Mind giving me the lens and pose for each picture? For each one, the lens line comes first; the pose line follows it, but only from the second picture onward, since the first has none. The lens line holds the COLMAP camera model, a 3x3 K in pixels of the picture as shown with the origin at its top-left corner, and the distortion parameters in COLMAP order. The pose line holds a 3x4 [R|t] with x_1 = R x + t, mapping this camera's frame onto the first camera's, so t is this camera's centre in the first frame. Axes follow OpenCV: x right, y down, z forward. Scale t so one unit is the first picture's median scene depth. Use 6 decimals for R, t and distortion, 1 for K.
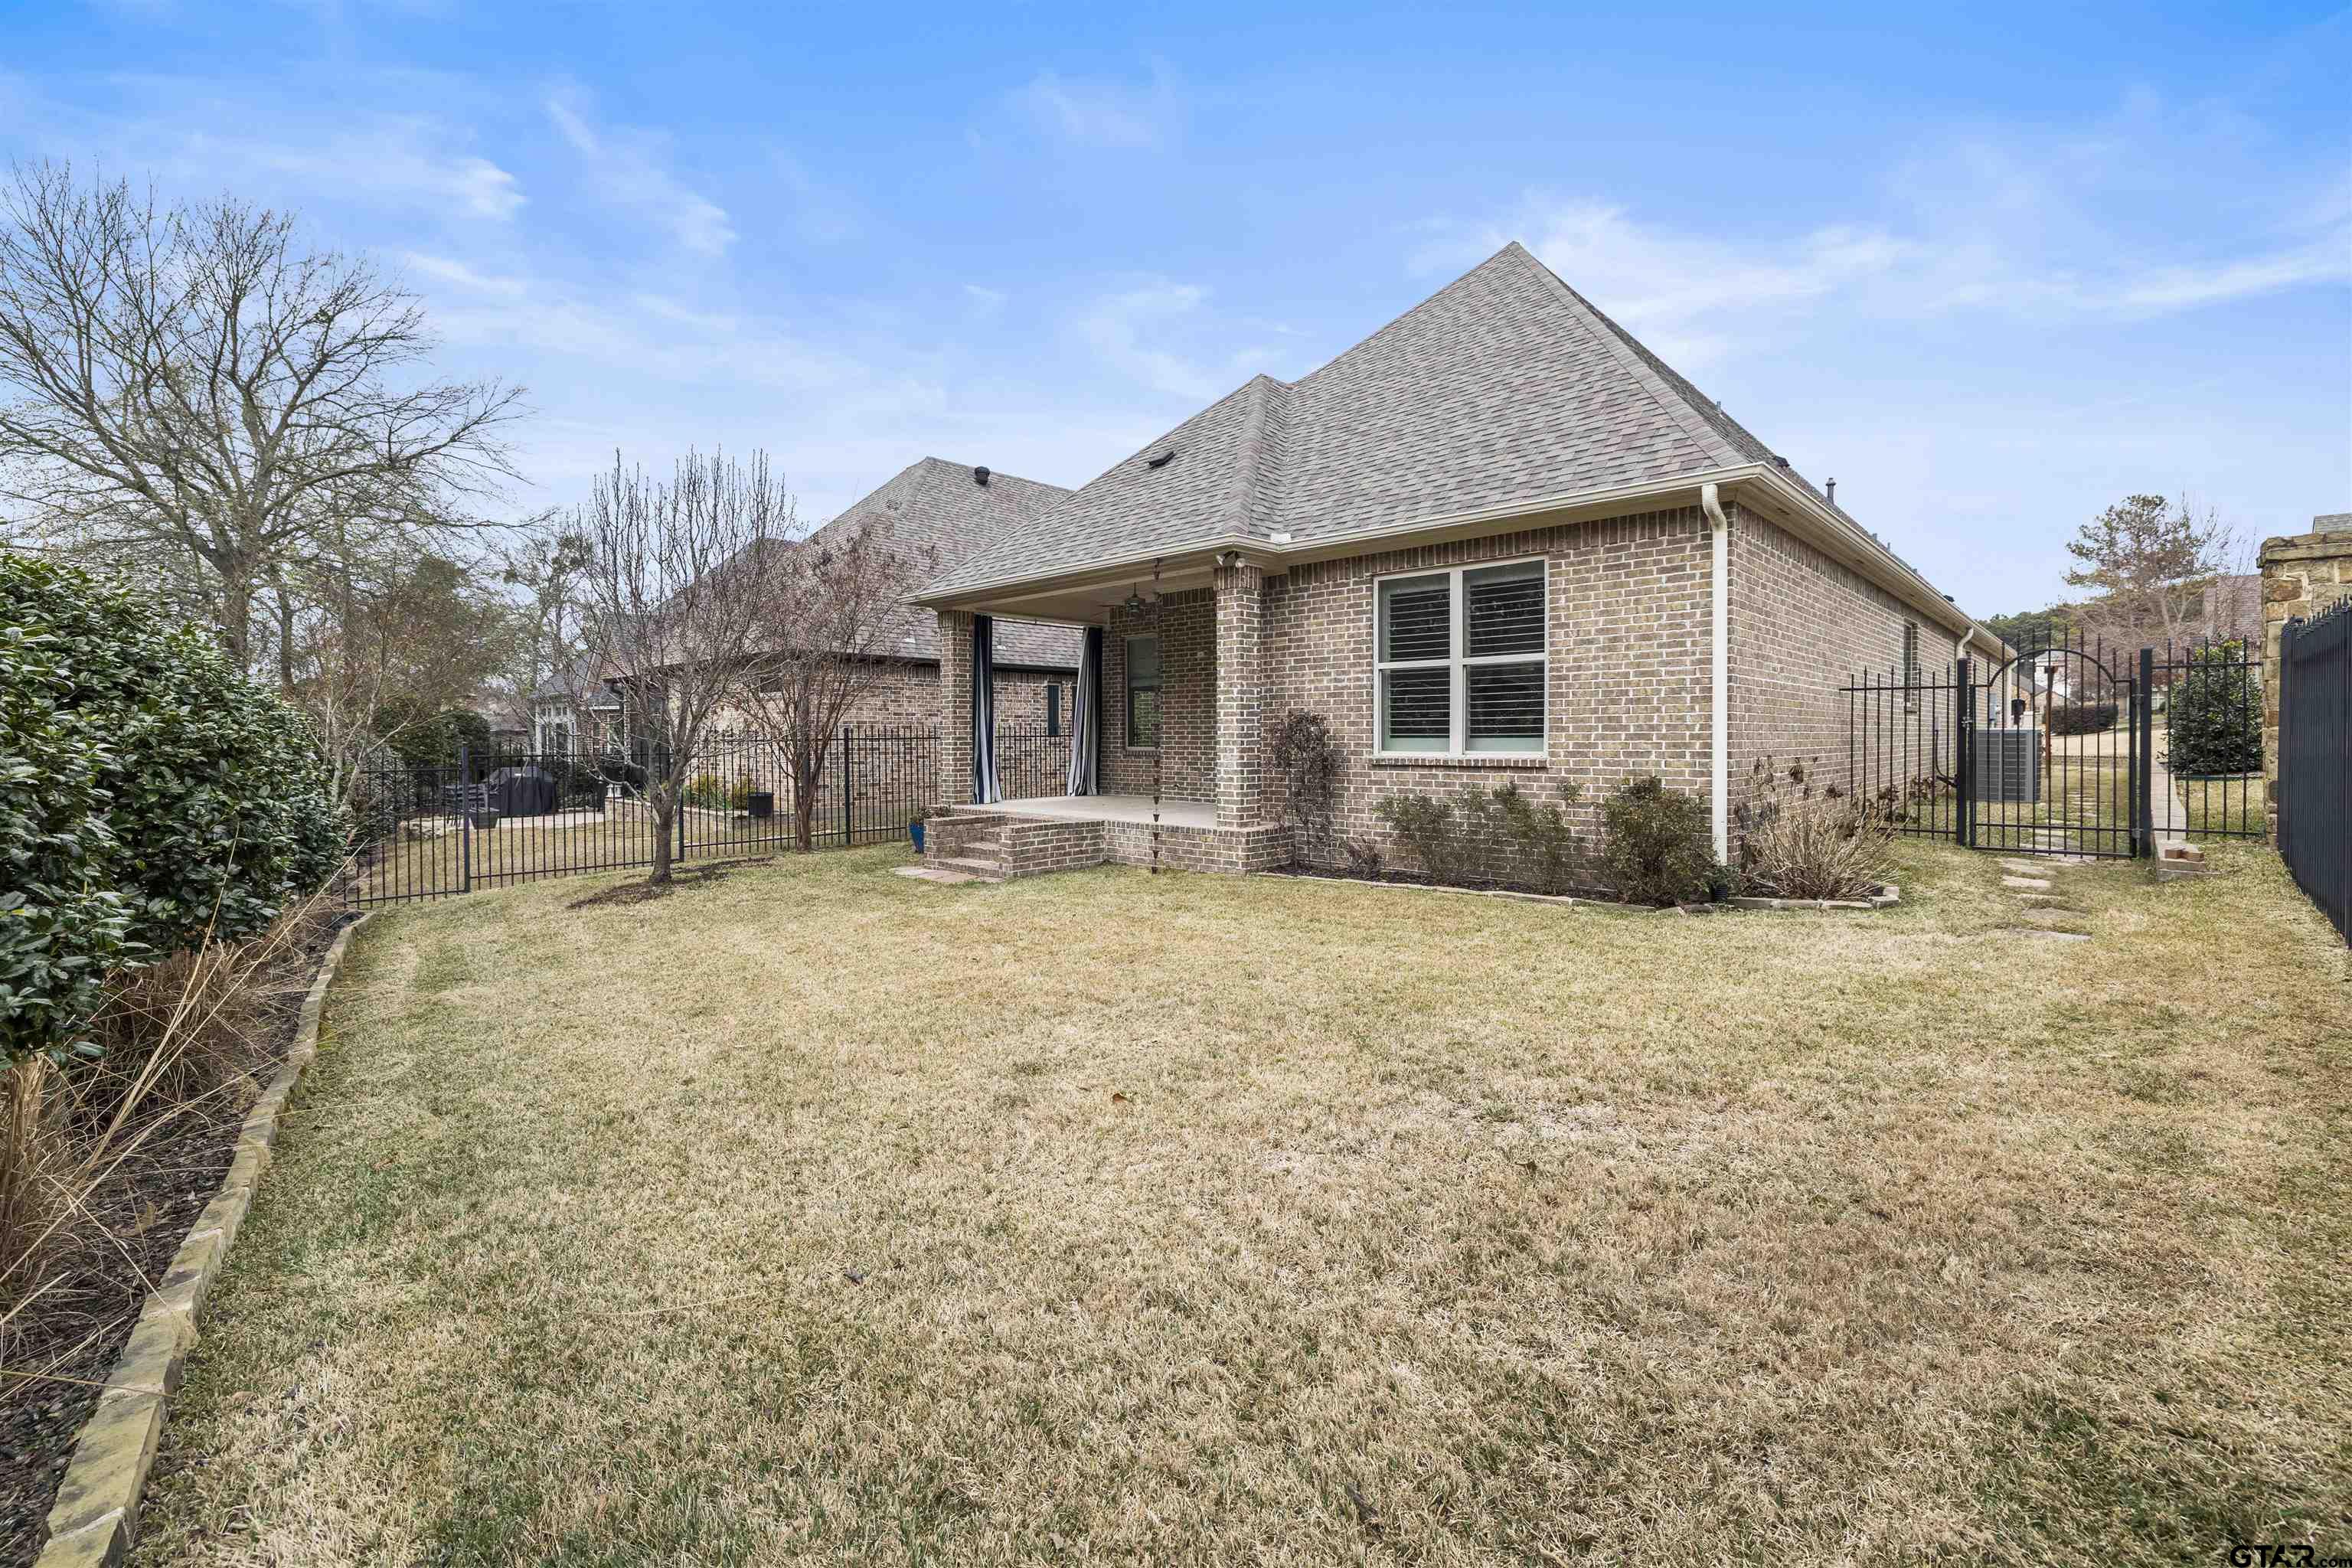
lens RADIAL K [[995.1, 0, 1170.5], [0, 995.1, 767.1], [0, 0, 1]] dist [0.001466, -0.000149]
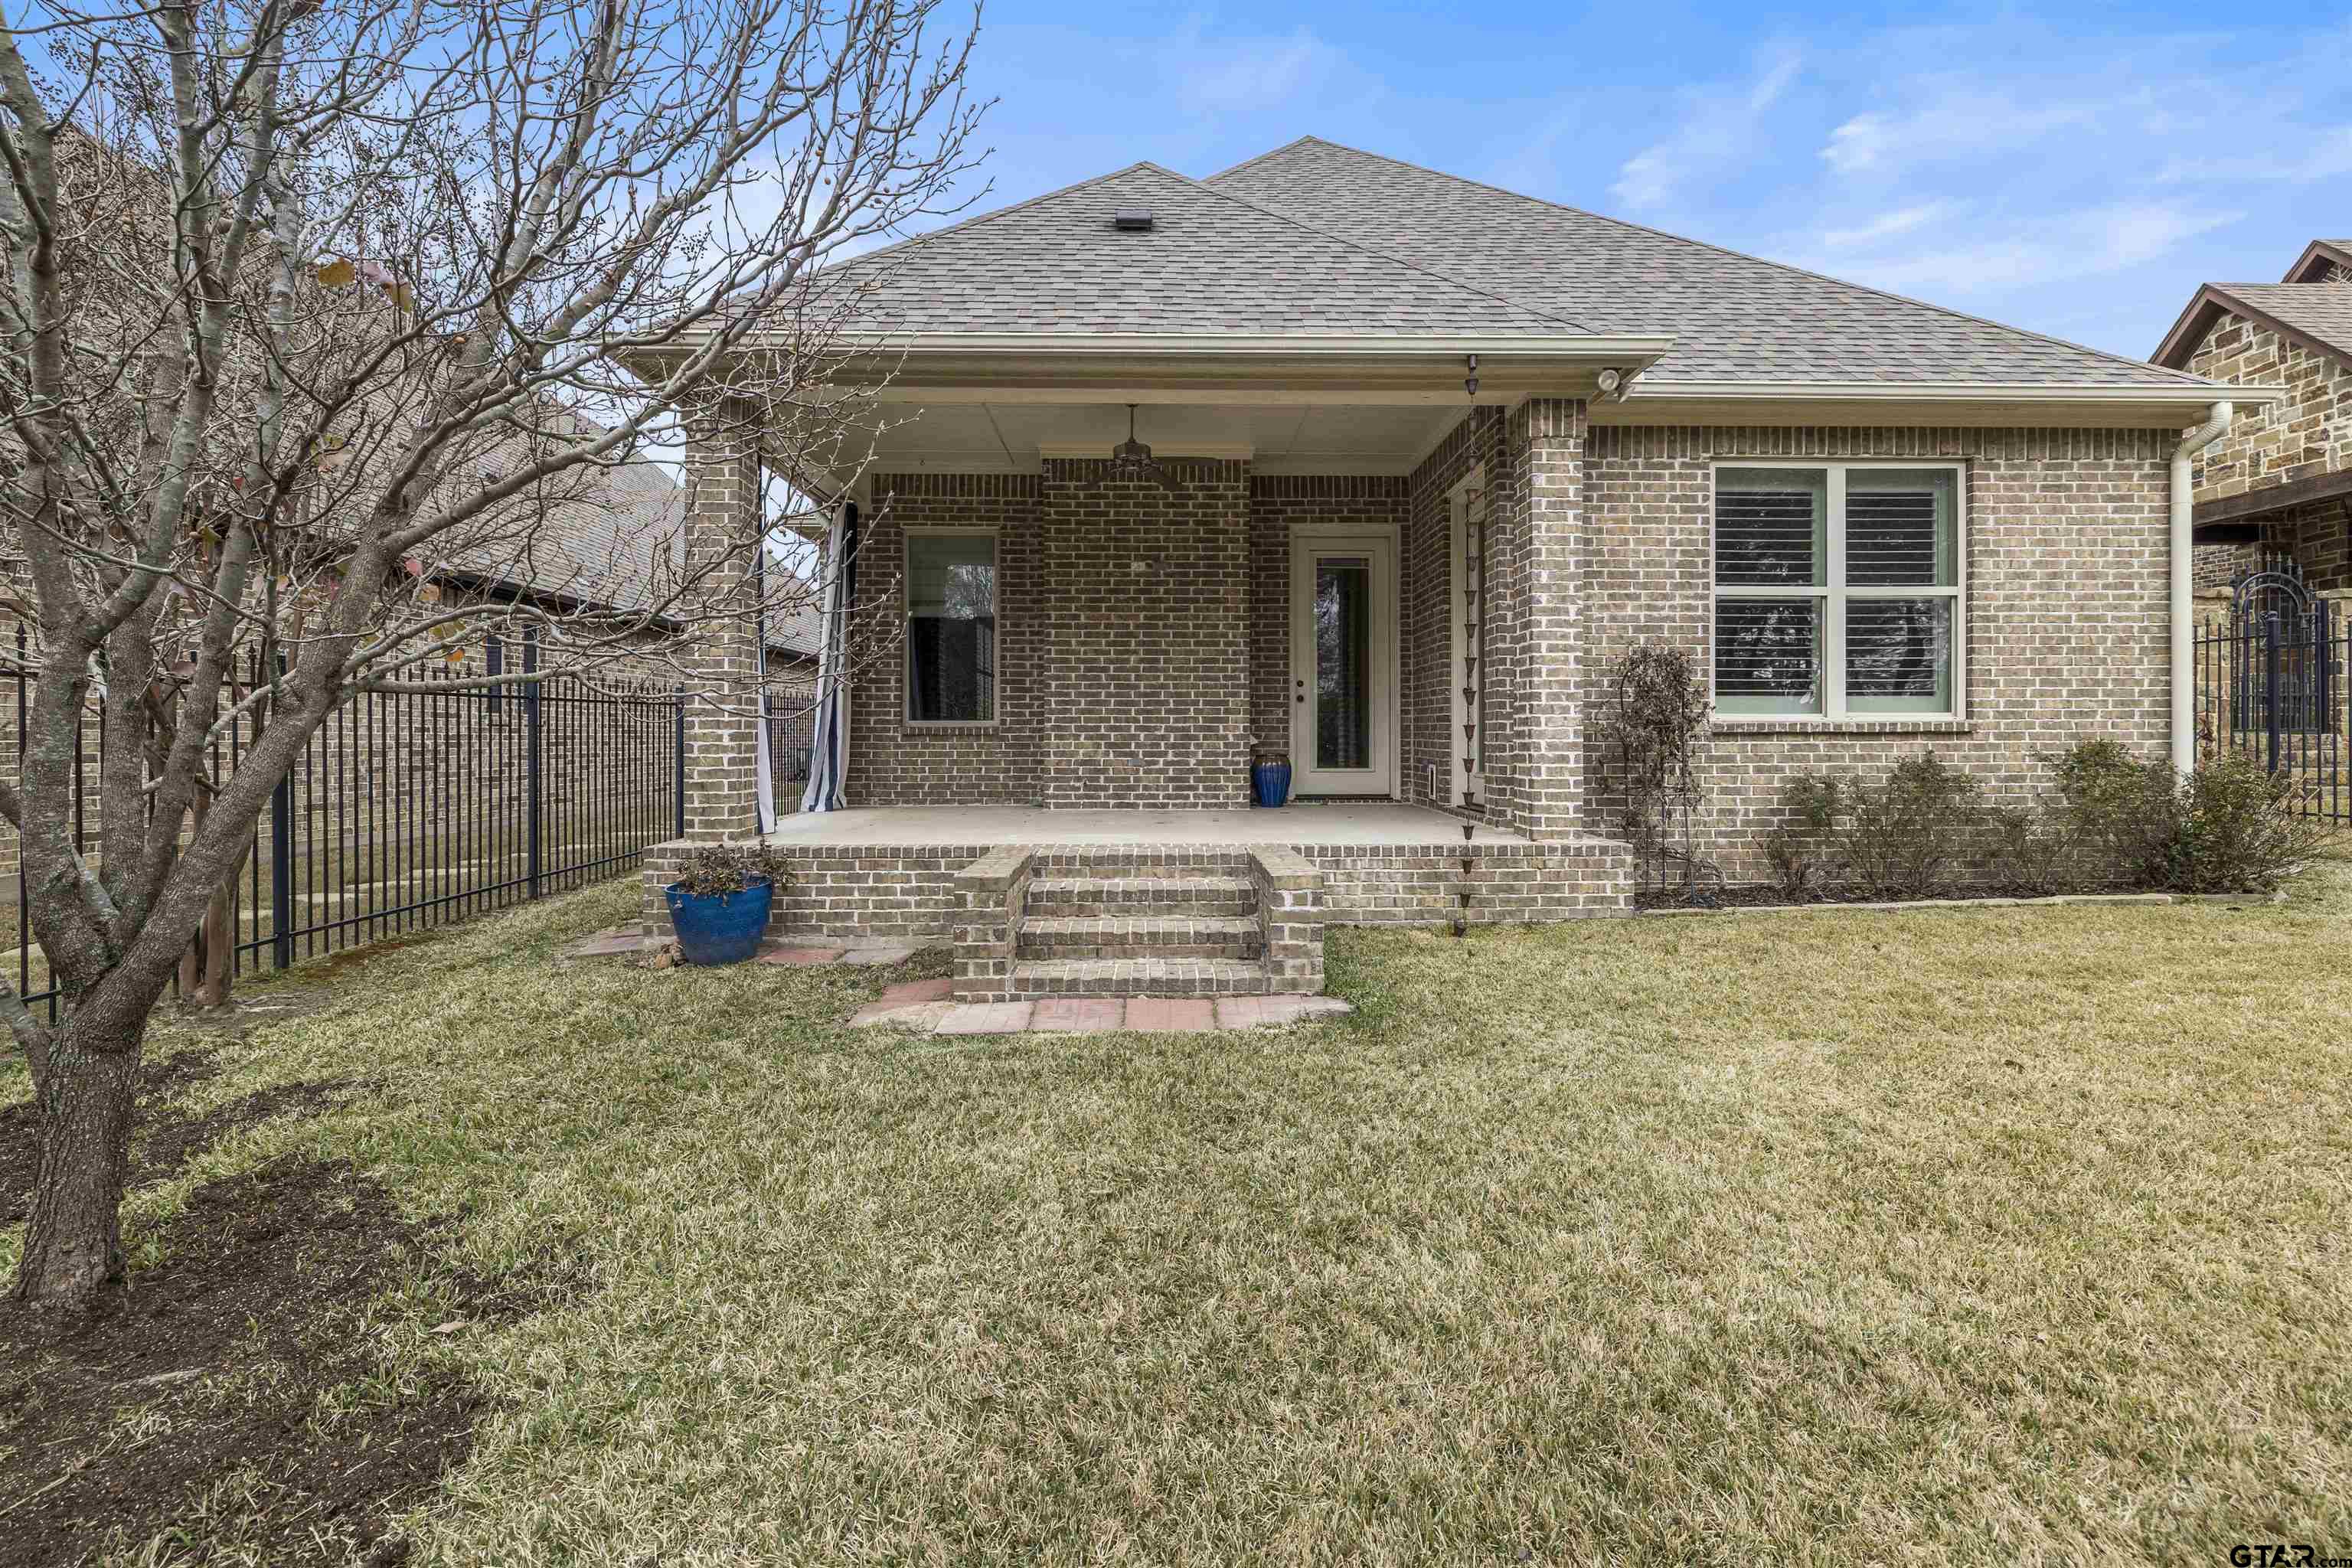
lens RADIAL K [[982.6, 0, 1176.4], [0, 982.6, 741.0], [0, 0, 1]] dist [0.001300, 0.000112]
pose [[0.705995, -0.002675, 0.708212, -0.622343], [0.019902, 0.999673, -0.016063, 0.007536], [-0.707937, 0.025436, 0.705817, 0.907717]]
